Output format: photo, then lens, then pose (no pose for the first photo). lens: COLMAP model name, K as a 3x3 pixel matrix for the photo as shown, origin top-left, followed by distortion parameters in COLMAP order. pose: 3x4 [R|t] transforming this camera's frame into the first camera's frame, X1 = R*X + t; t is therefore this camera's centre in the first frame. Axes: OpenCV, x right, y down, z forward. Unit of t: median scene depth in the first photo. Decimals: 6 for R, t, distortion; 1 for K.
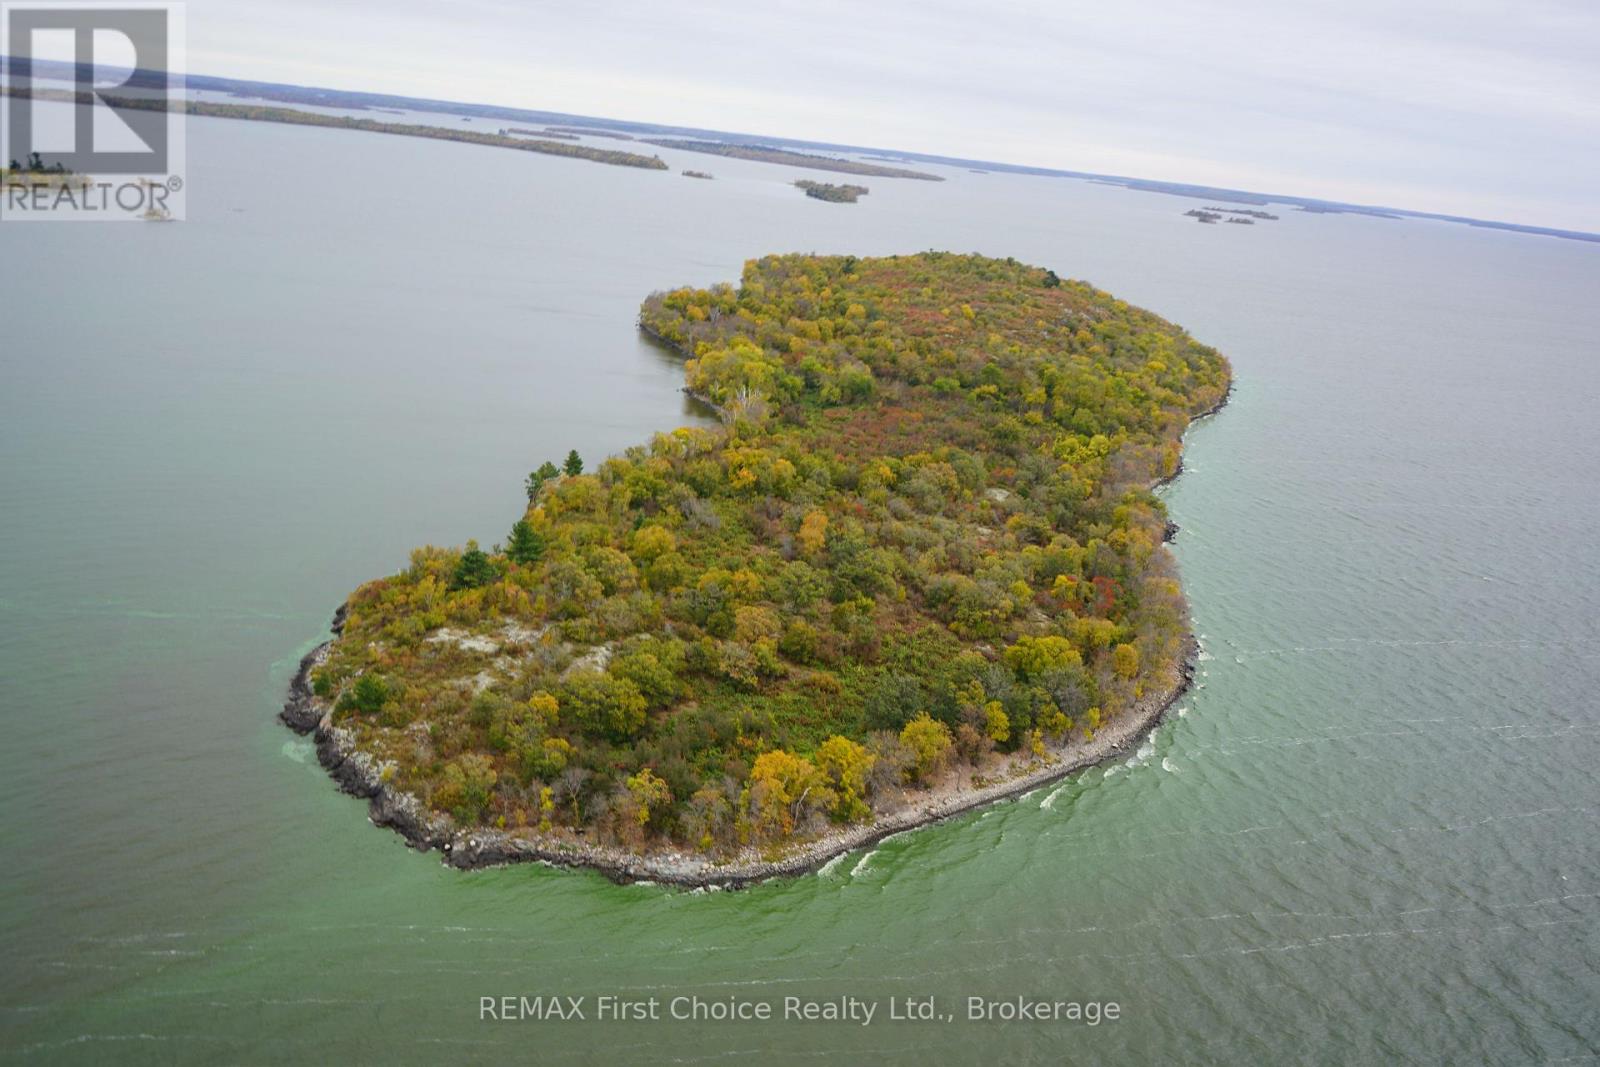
lens RADIAL K [[1259.8, 0, 795.5], [0, 1259.8, 533.6], [0, 0, 1]] dist [-0.019825, 0.017264]
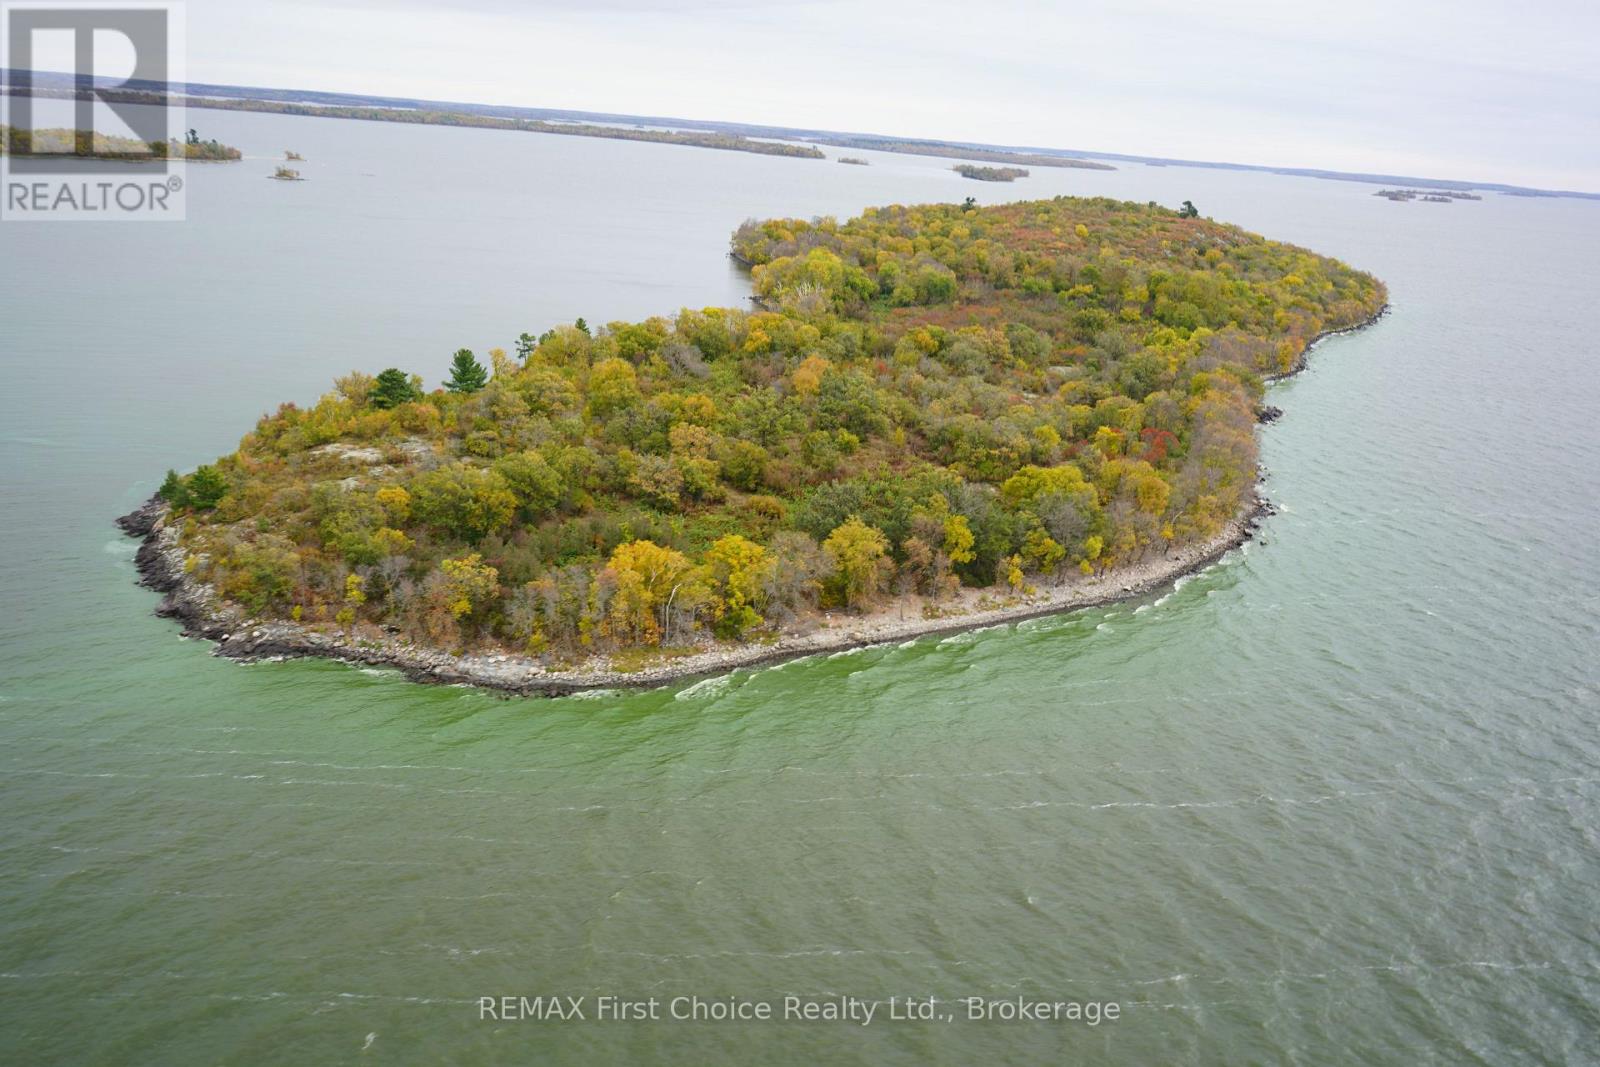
lens RADIAL K [[1259.8, 0, 791.9], [0, 1259.8, 529.6], [0, 0, 1]] dist [-0.019825, 0.017264]
pose [[0.990681, 0.006389, -0.136055, 0.153753], [-0.007150, 0.999961, -0.005104, 0.138446], [0.136017, 0.006029, 0.990688, 0.182117]]
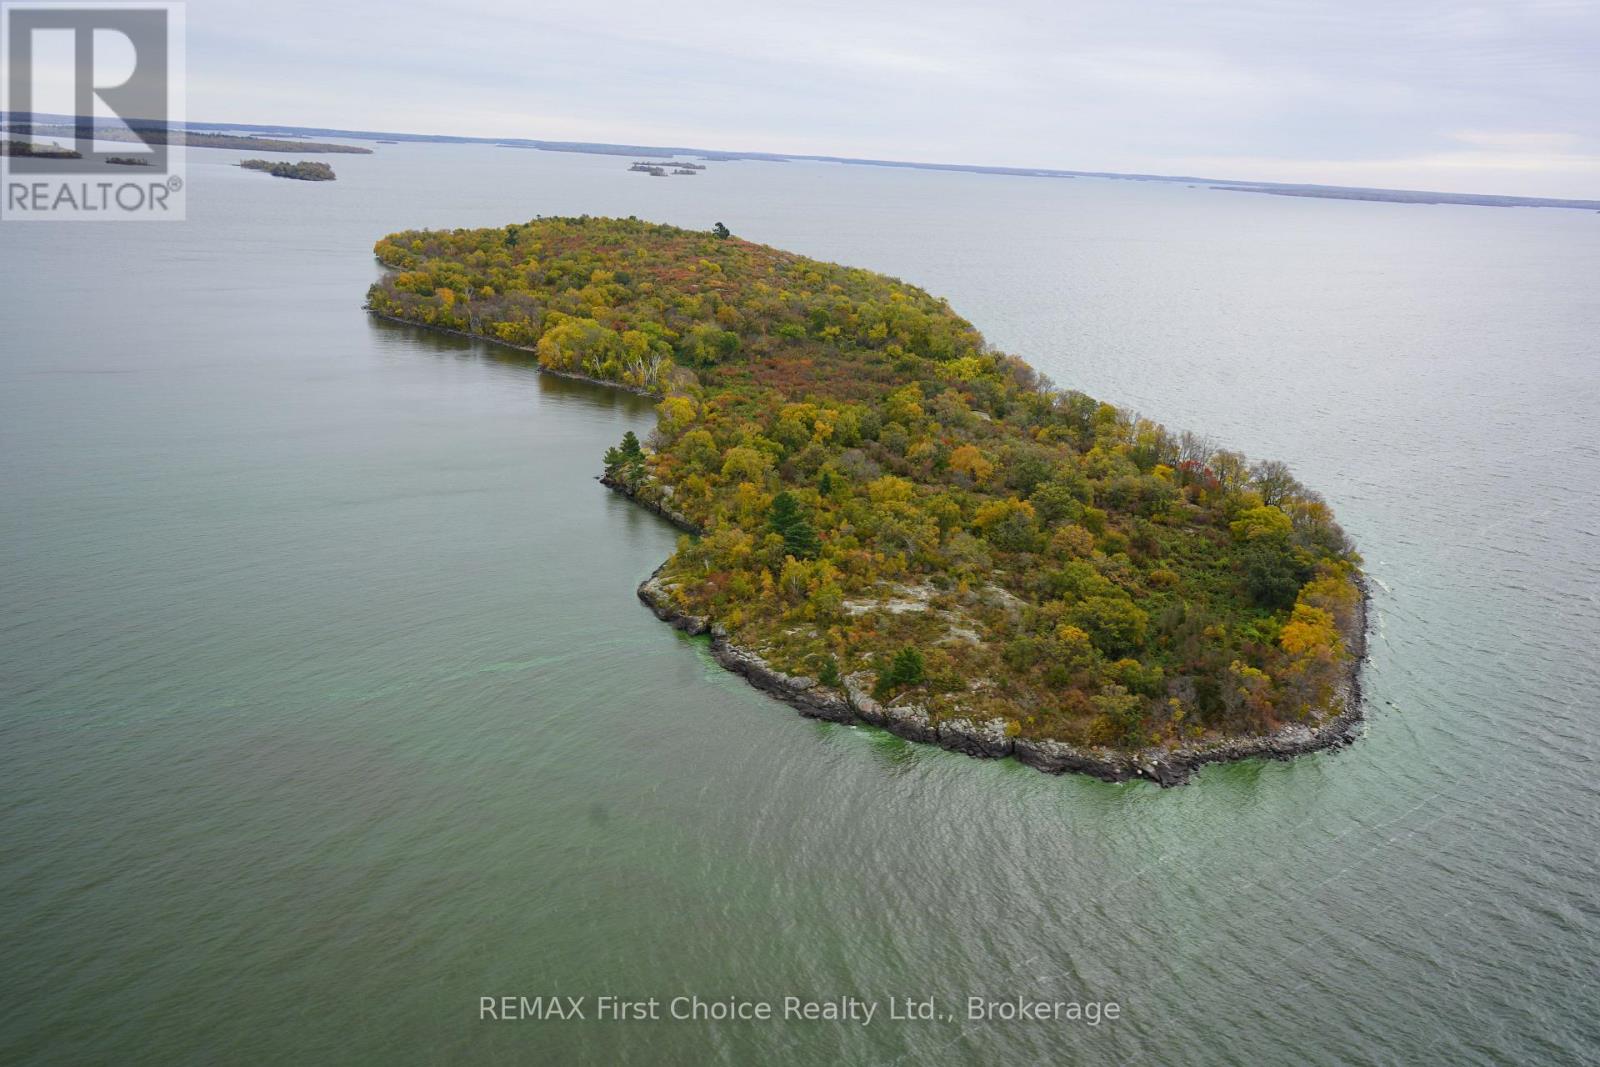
lens RADIAL K [[1259.8, 0, 807.3], [0, 1259.8, 534.4], [0, 0, 1]] dist [-0.019825, 0.017264]
pose [[0.897349, -0.184692, 0.400816, -0.688200], [0.173726, 0.982720, 0.063888, -0.042258], [-0.405689, 0.012302, 0.913928, 0.127994]]
